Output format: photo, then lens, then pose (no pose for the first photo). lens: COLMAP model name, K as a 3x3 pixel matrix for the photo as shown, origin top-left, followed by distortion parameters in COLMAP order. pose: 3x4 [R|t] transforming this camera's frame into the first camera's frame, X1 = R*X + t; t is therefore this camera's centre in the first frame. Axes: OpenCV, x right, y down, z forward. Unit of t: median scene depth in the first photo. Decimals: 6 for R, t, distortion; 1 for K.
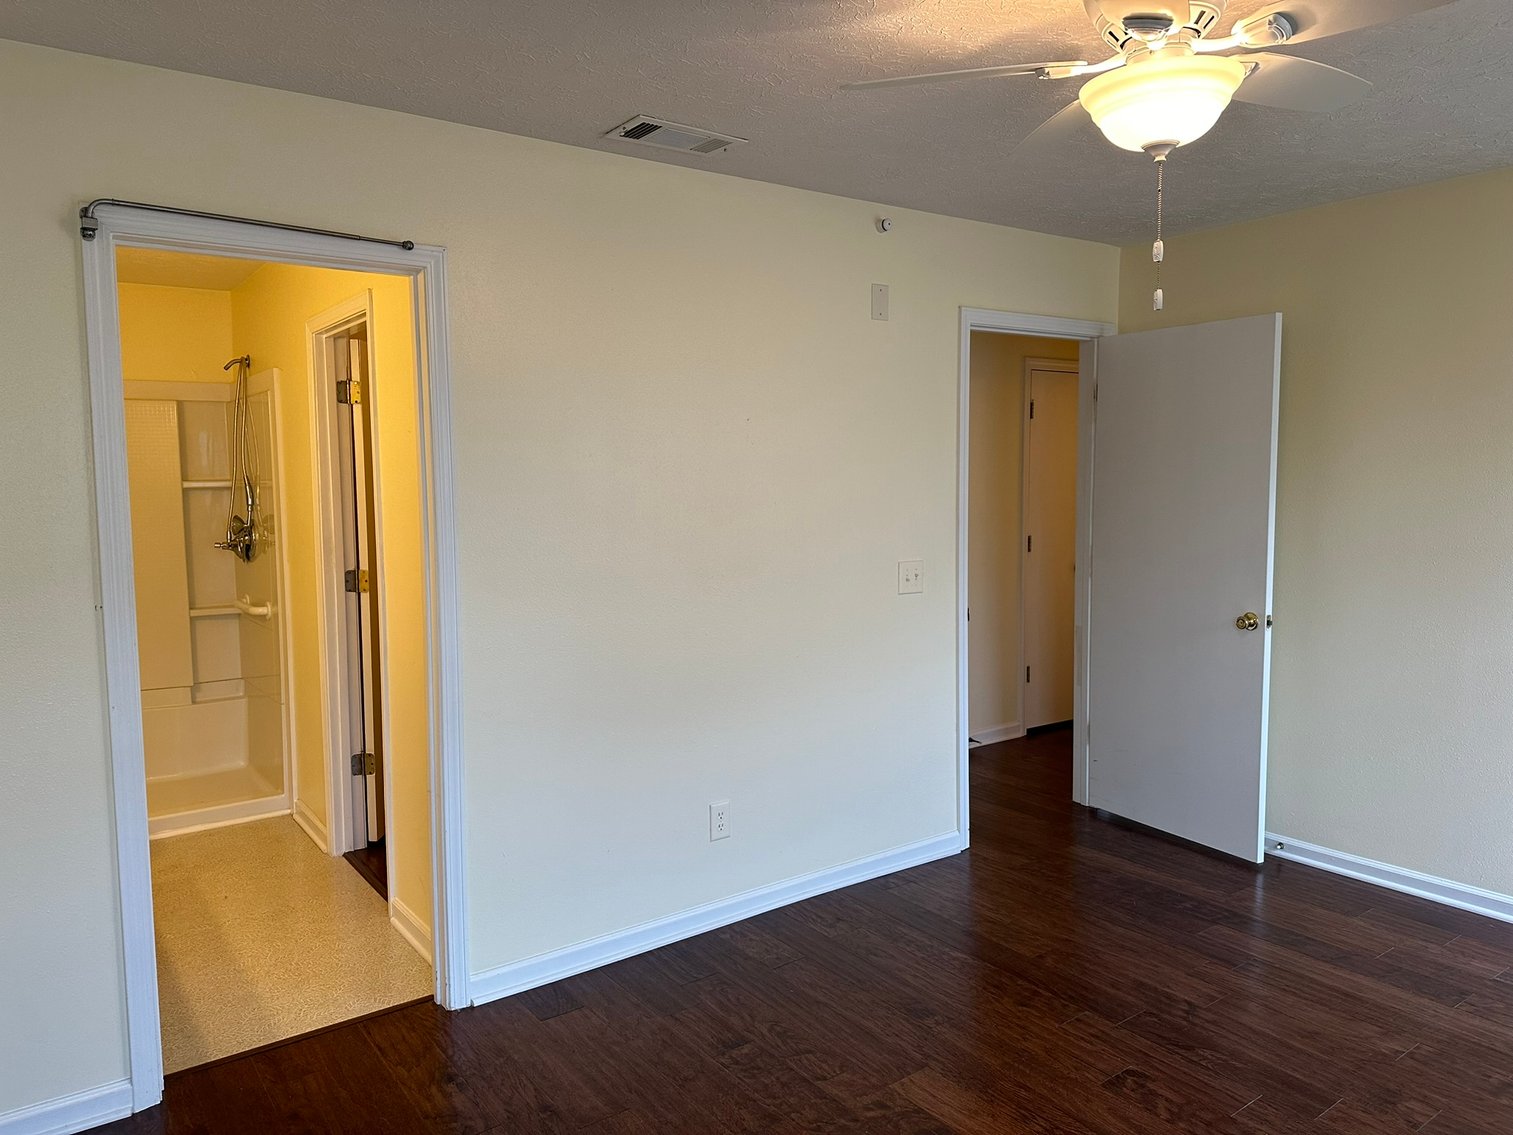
lens RADIAL K [[1070.4, 0, 752.2], [0, 1070.4, 577.9], [0, 0, 1]] dist [0.039044, -0.037595]
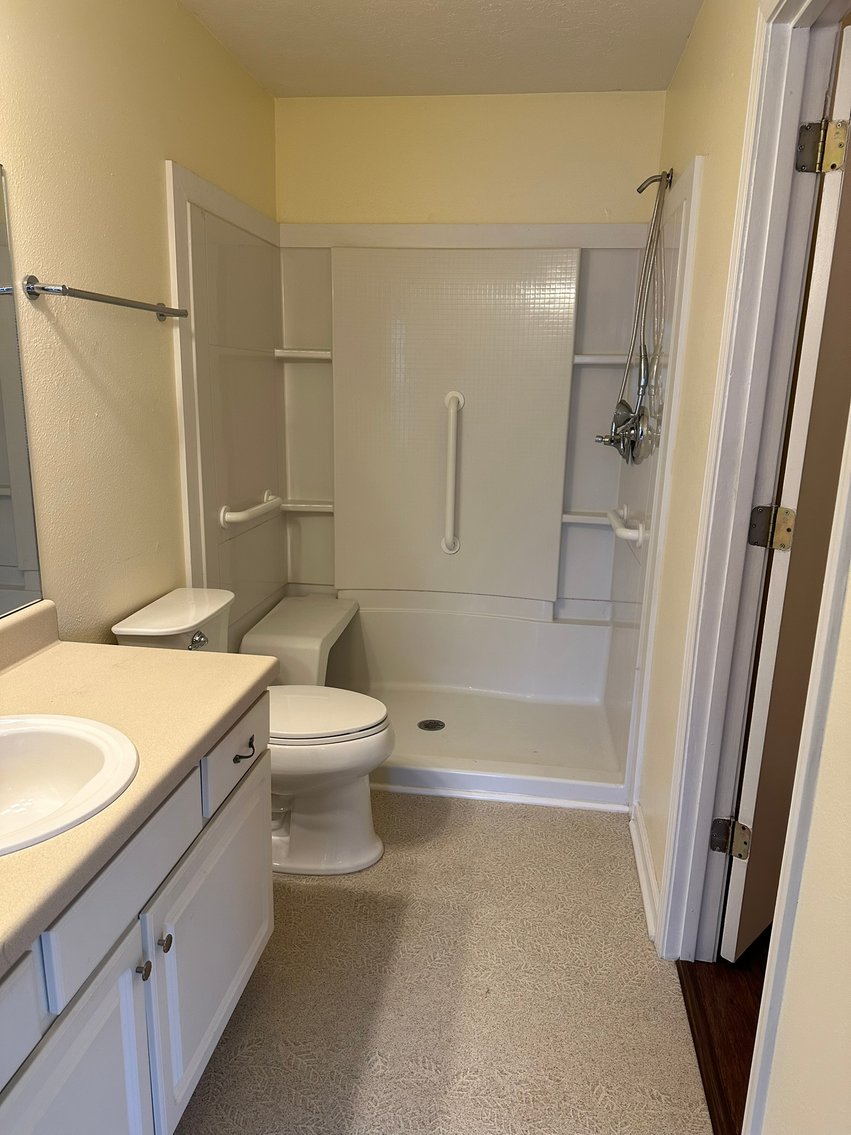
lens RADIAL K [[803.0, 0, 425.6], [0, 803.0, 565.4], [0, 0, 1]] dist [0.039044, -0.037595]
pose [[0.725643, 0.183010, -0.663287, -0.184483], [-0.099405, 0.981750, 0.162128, -0.022431], [0.680853, -0.051713, 0.730592, 0.487912]]
